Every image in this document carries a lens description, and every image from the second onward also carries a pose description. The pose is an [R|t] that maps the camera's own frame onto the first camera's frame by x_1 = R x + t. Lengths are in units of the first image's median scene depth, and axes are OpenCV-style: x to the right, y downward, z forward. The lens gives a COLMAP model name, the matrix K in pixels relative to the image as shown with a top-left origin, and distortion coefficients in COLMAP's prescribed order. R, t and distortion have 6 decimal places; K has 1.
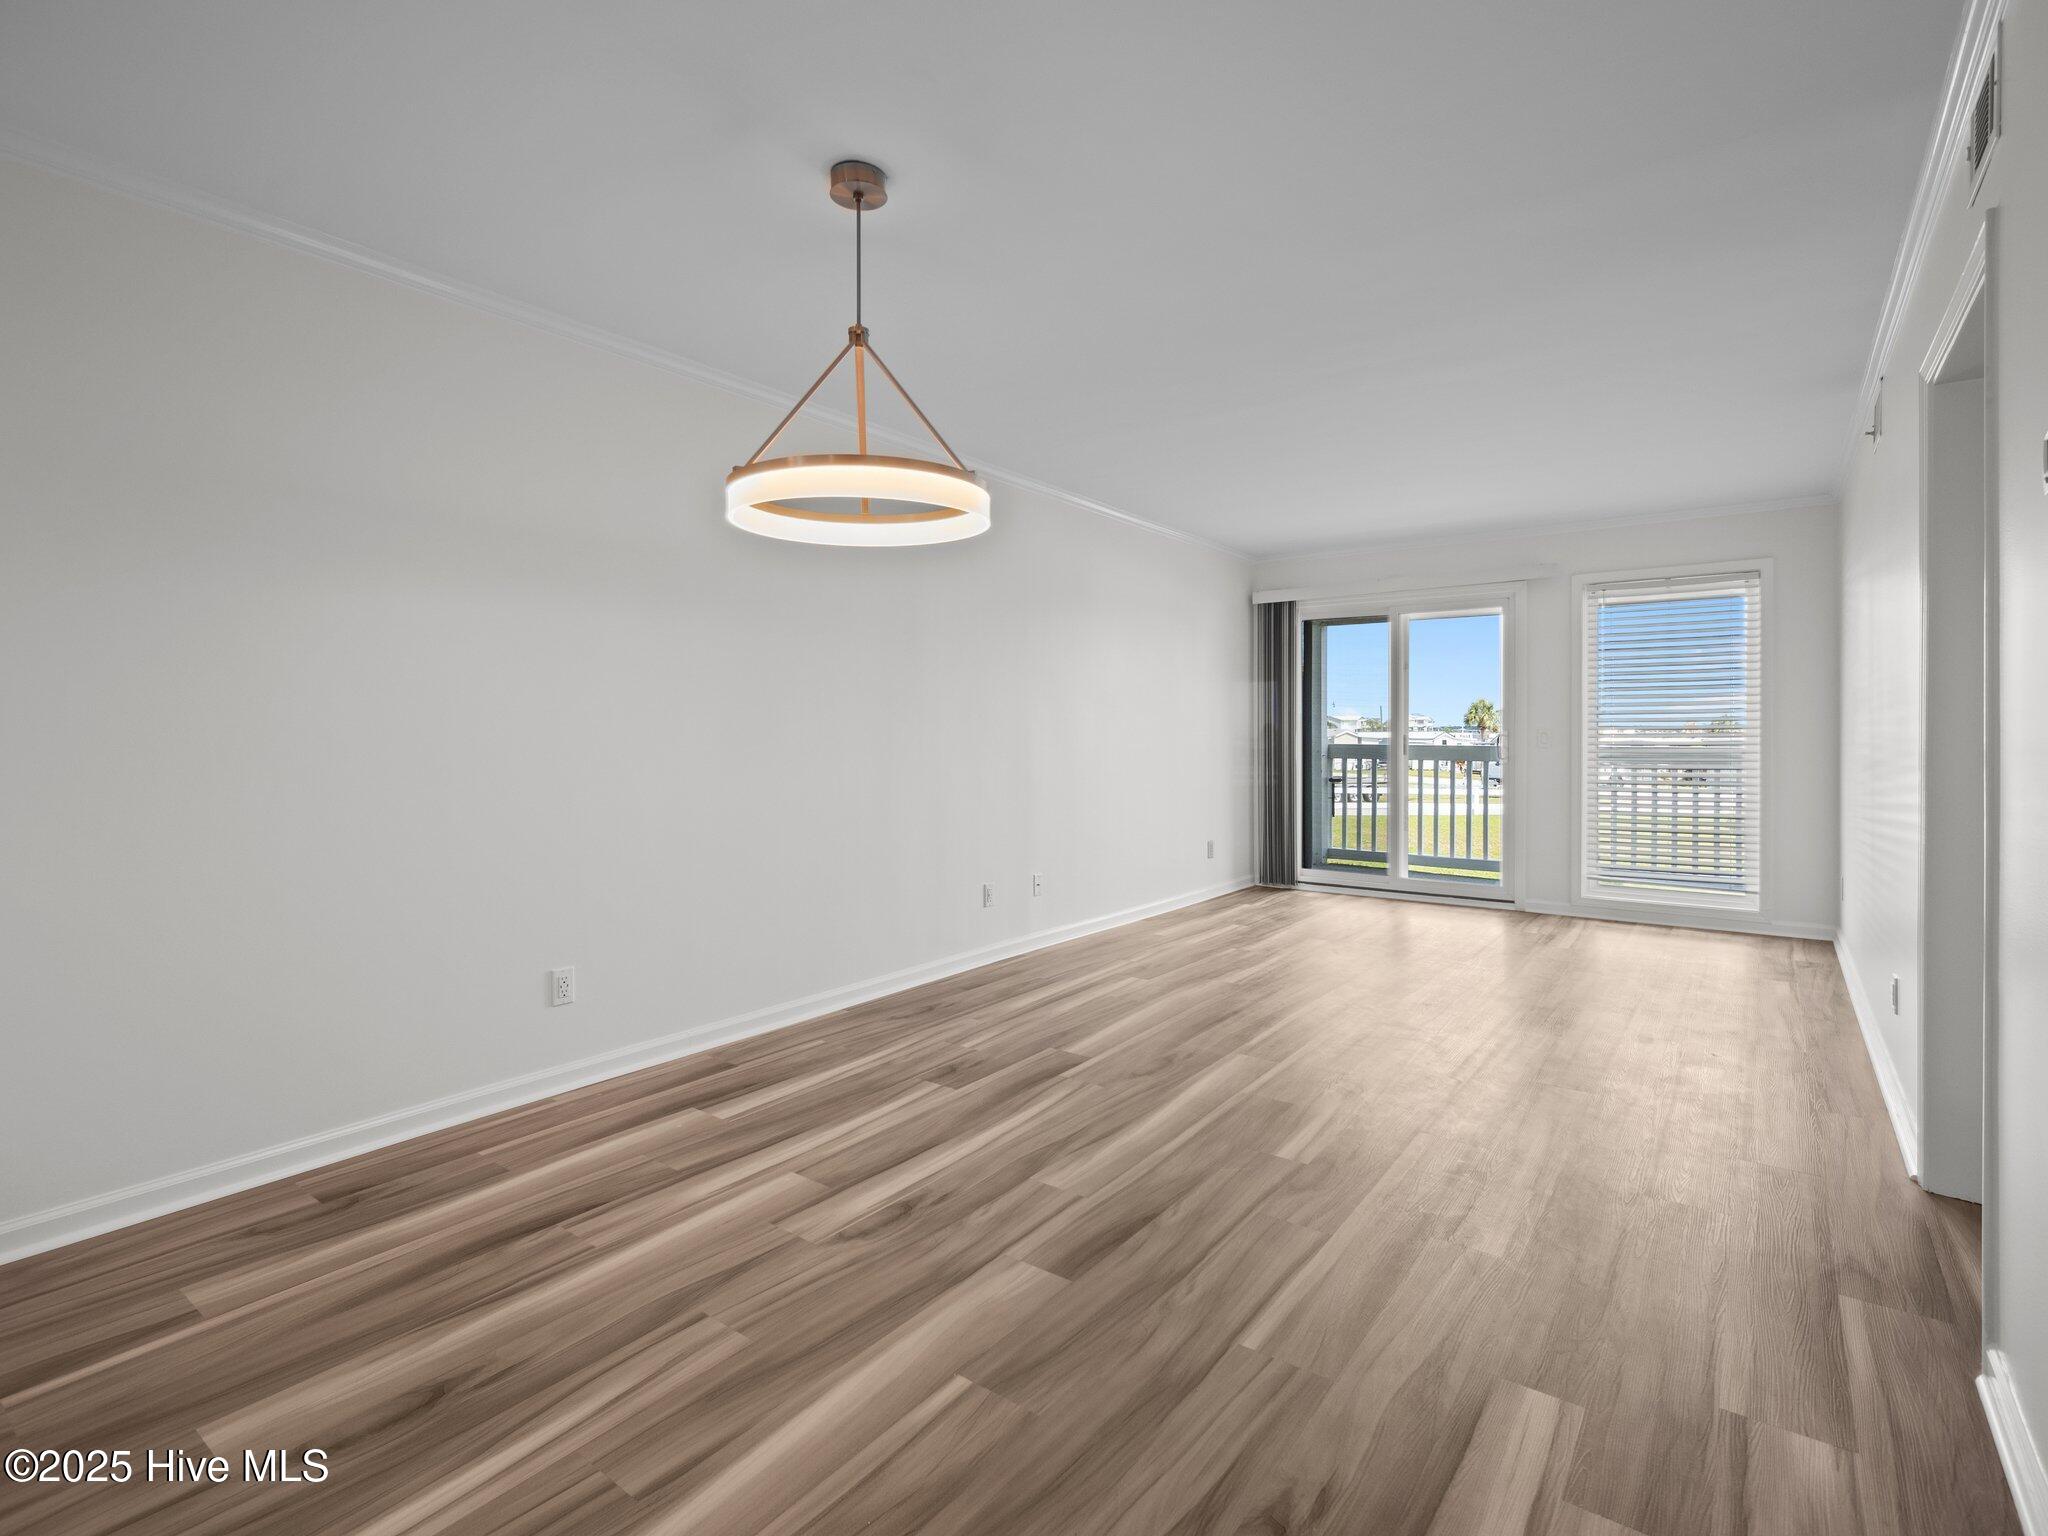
lens RADIAL K [[926.8, 0, 1067.9], [0, 926.8, 766.1], [0, 0, 1]] dist [-0.002856, -0.001348]
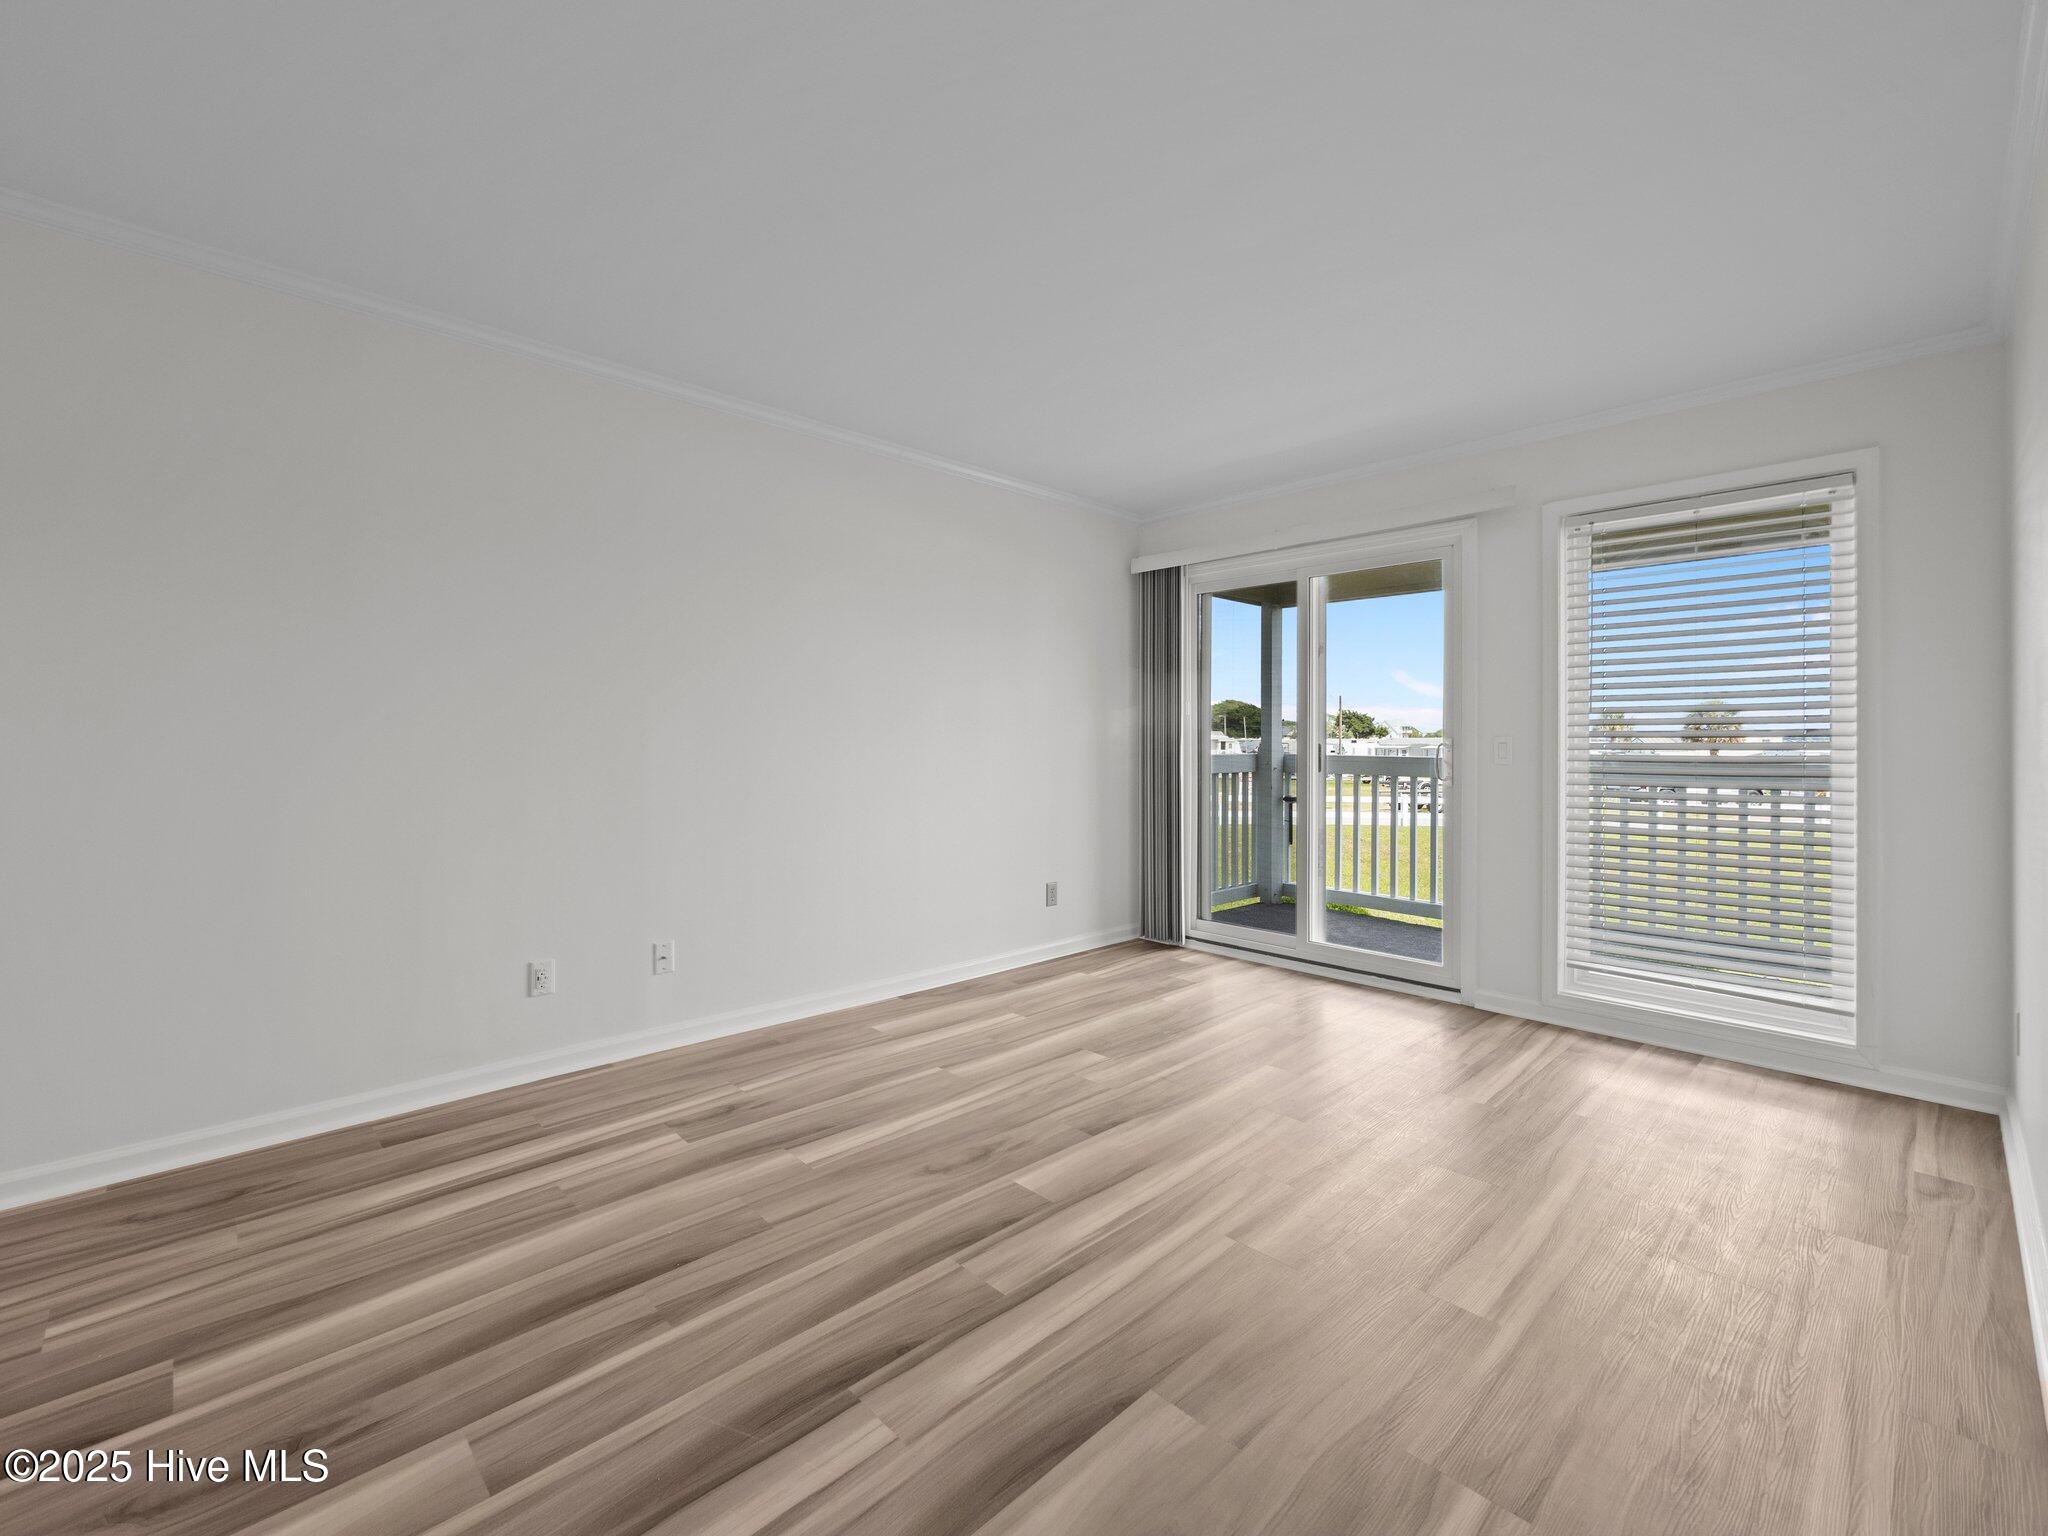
lens RADIAL K [[885.0, 0, 1022.4], [0, 885.0, 754.9], [0, 0, 1]] dist [-0.002724, -0.001273]
pose [[0.987551, 0.005897, -0.157190, 0.286753], [-0.008986, 0.999780, -0.018952, -0.011279], [0.157044, 0.020129, 0.987386, 0.332292]]
